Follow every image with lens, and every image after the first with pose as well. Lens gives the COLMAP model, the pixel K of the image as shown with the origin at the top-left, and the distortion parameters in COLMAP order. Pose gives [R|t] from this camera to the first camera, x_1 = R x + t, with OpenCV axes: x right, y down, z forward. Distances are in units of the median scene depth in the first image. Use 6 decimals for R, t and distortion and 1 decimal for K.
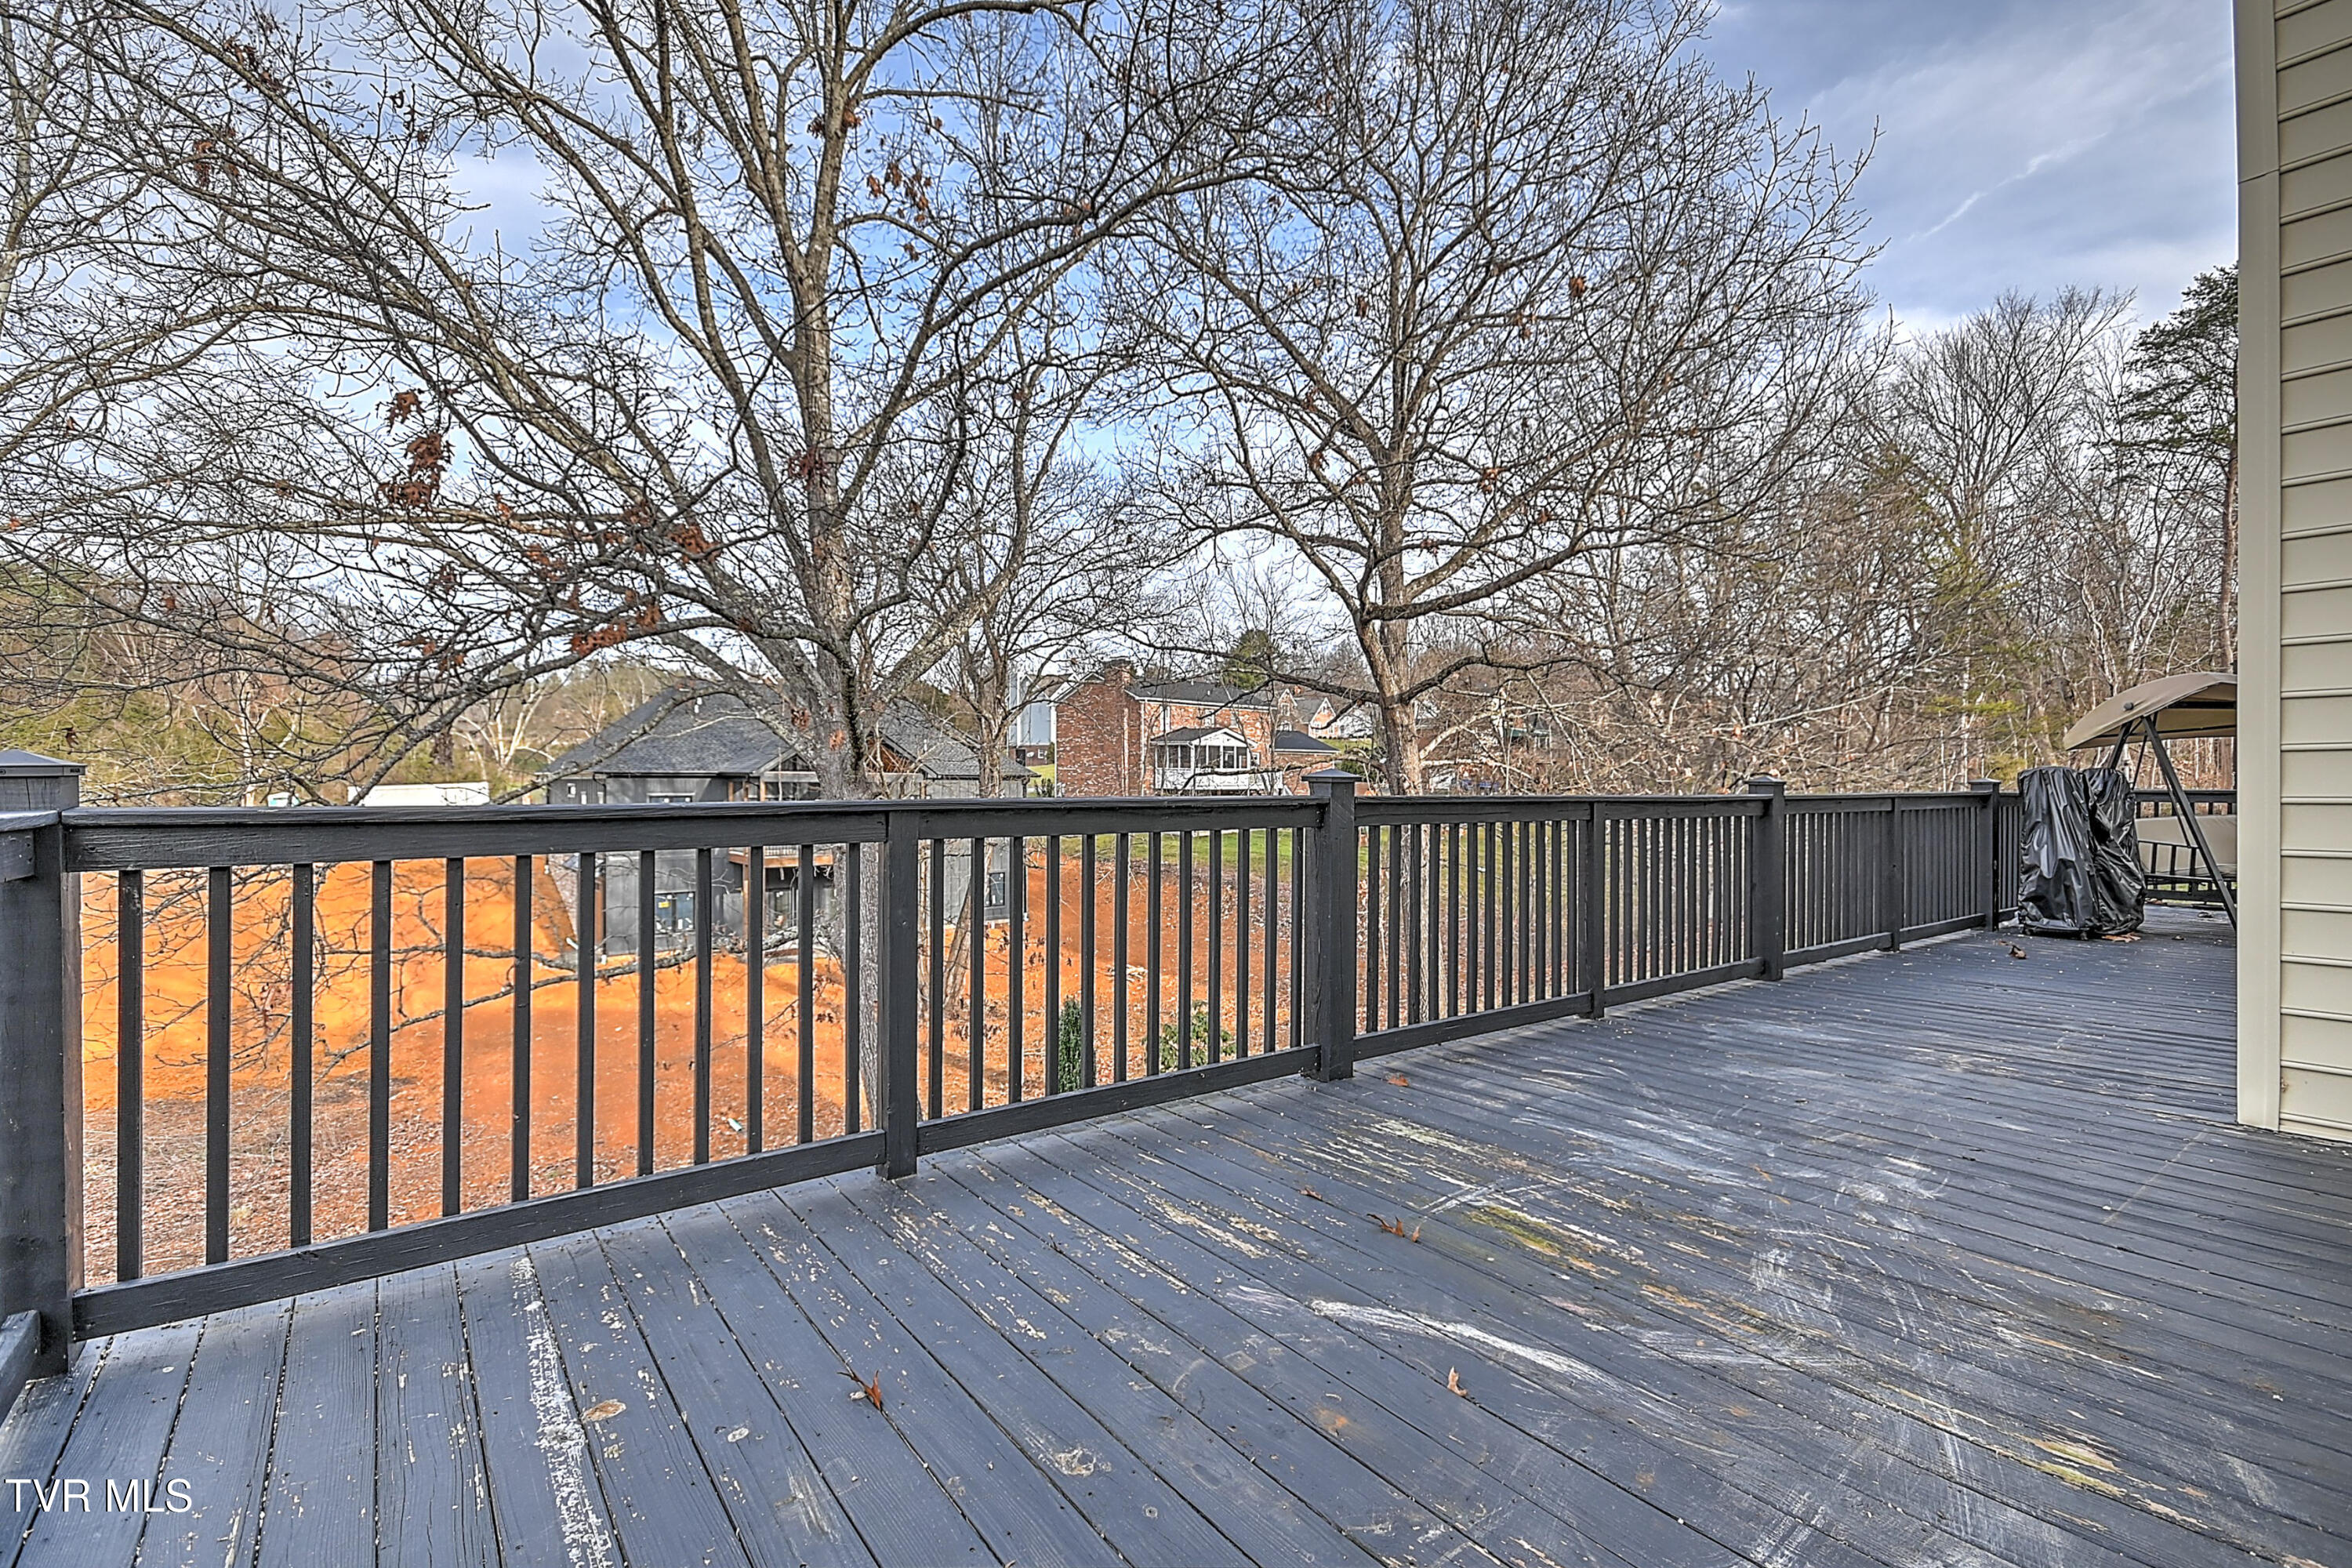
lens RADIAL K [[1071.0, 0, 1177.3], [0, 1071.0, 783.6], [0, 0, 1]] dist [0.024169, -0.009195]
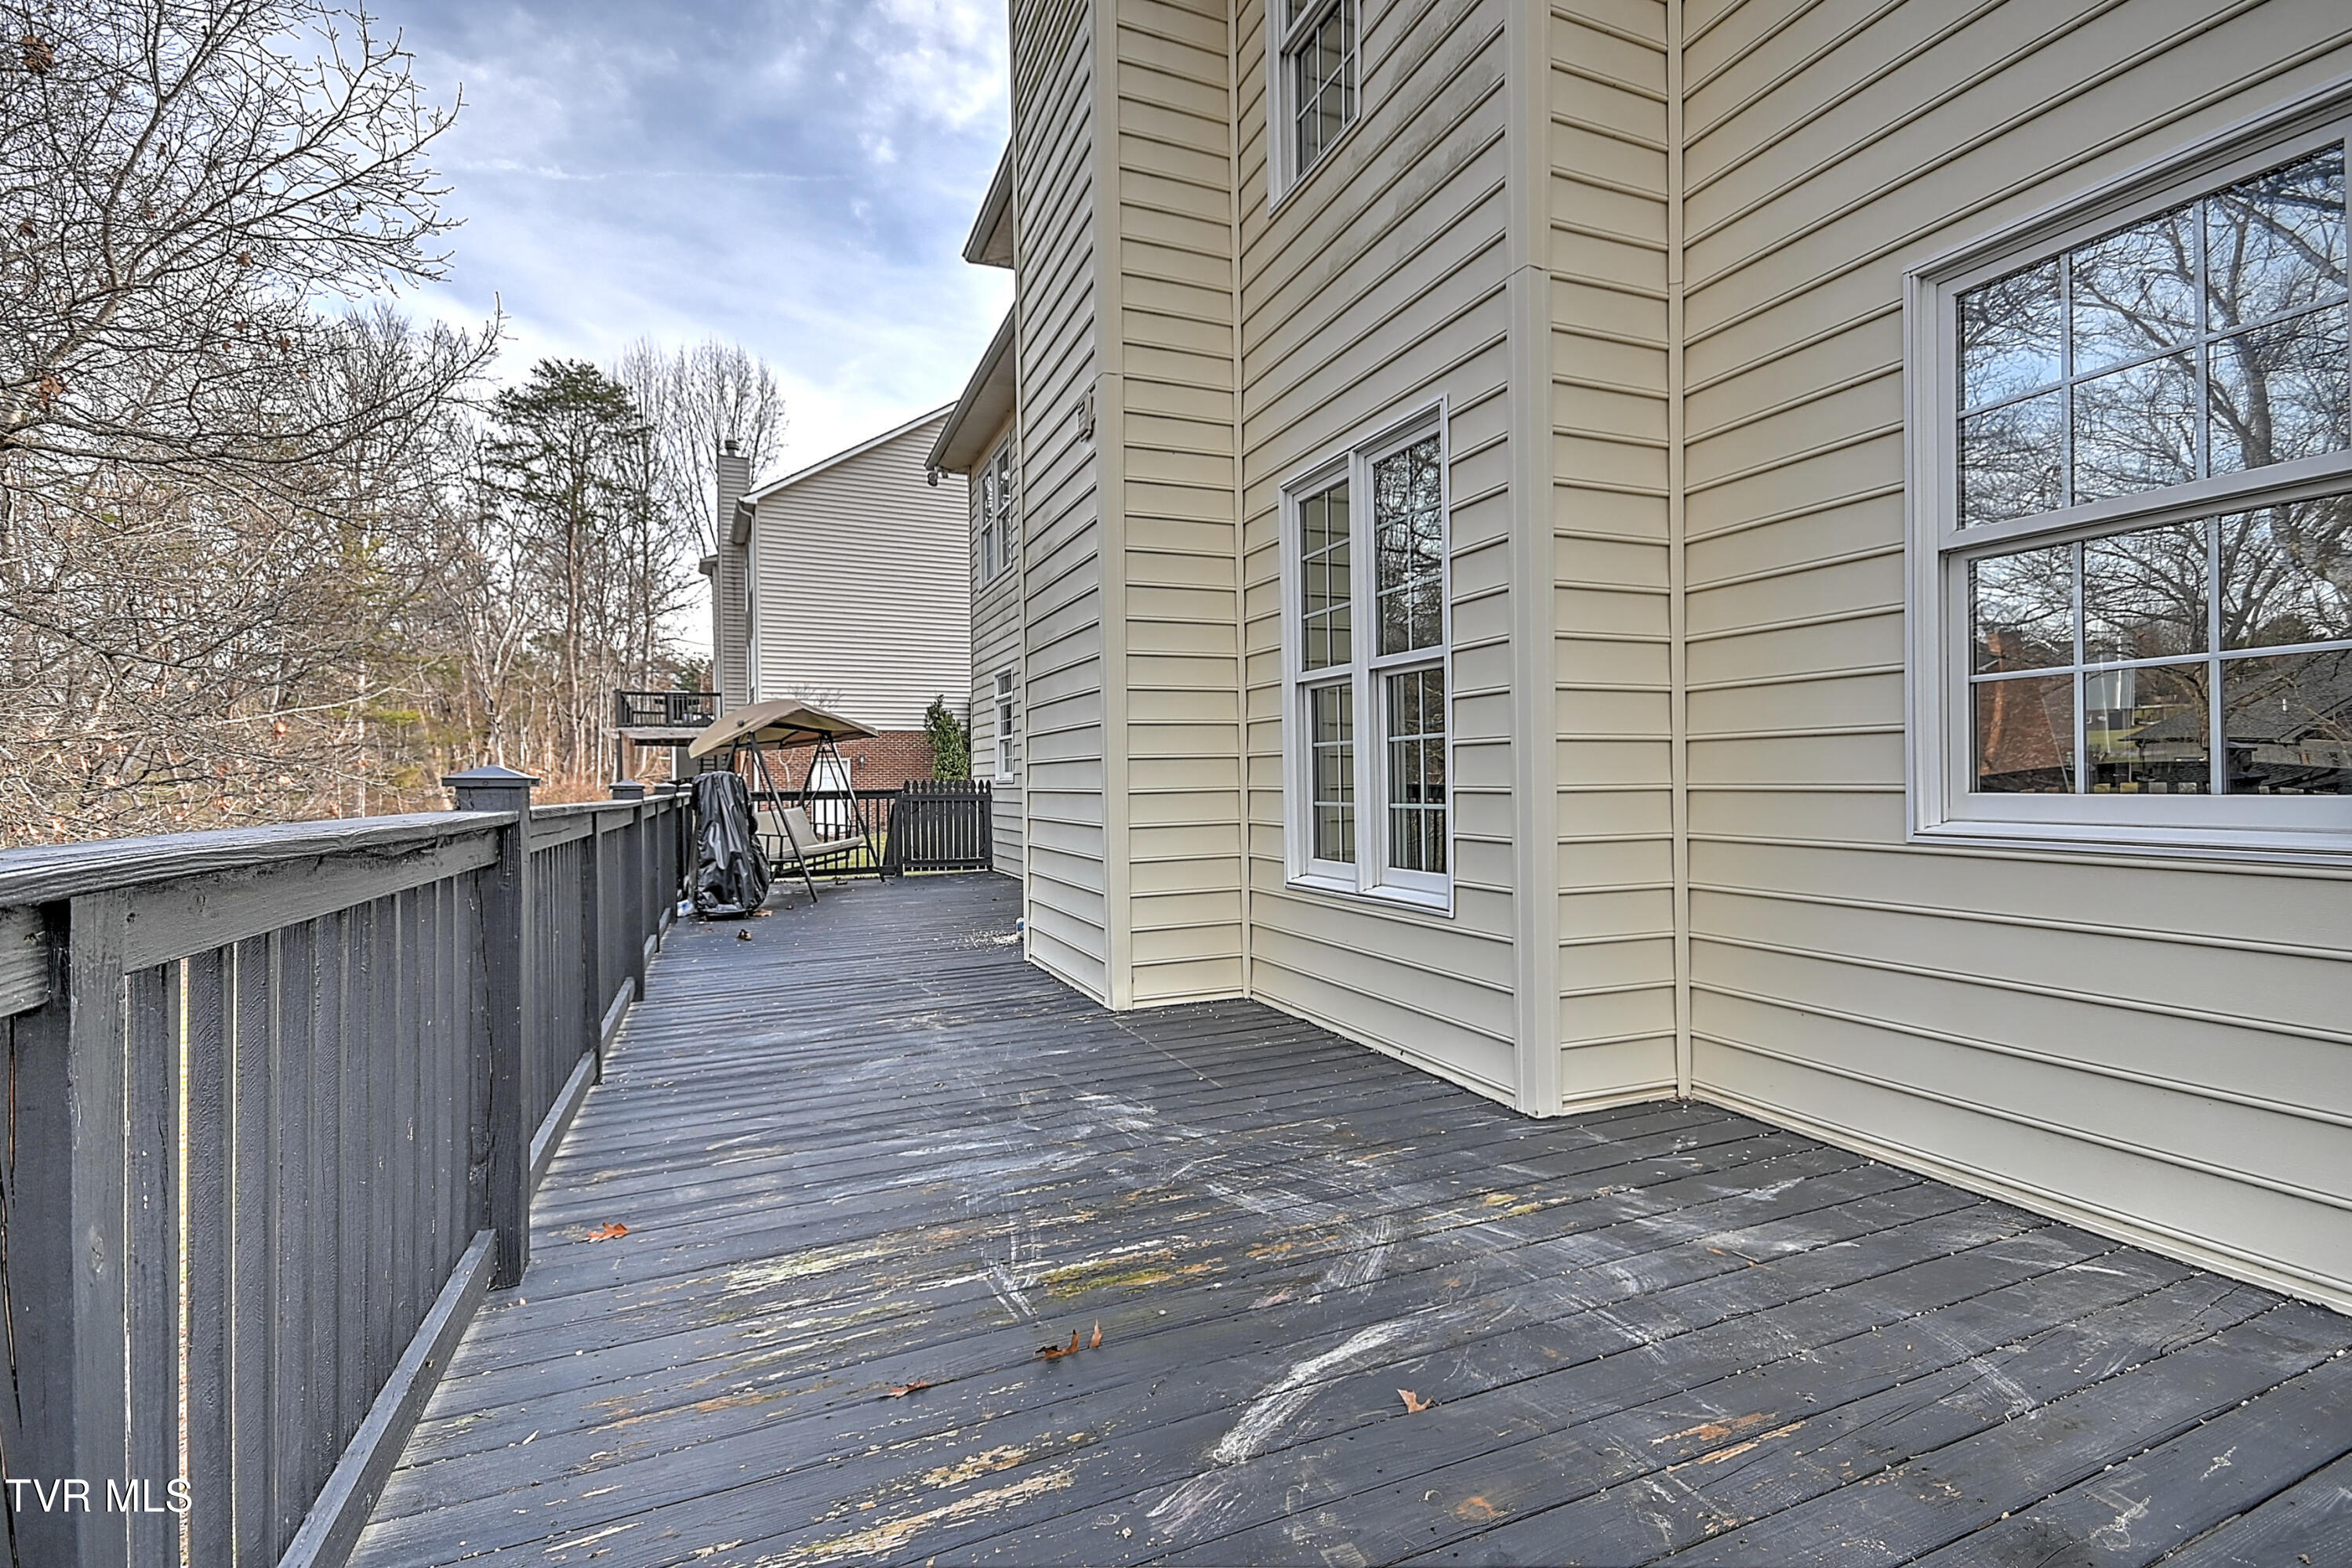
lens RADIAL K [[1071.0, 0, 1177.3], [0, 1071.0, 783.6], [0, 0, 1]] dist [0.024169, -0.009195]
pose [[0.224062, -0.003613, 0.974568, -0.488774], [0.011682, 0.999931, 0.001022, 0.001635], [-0.974505, 0.011156, 0.224089, 0.664697]]
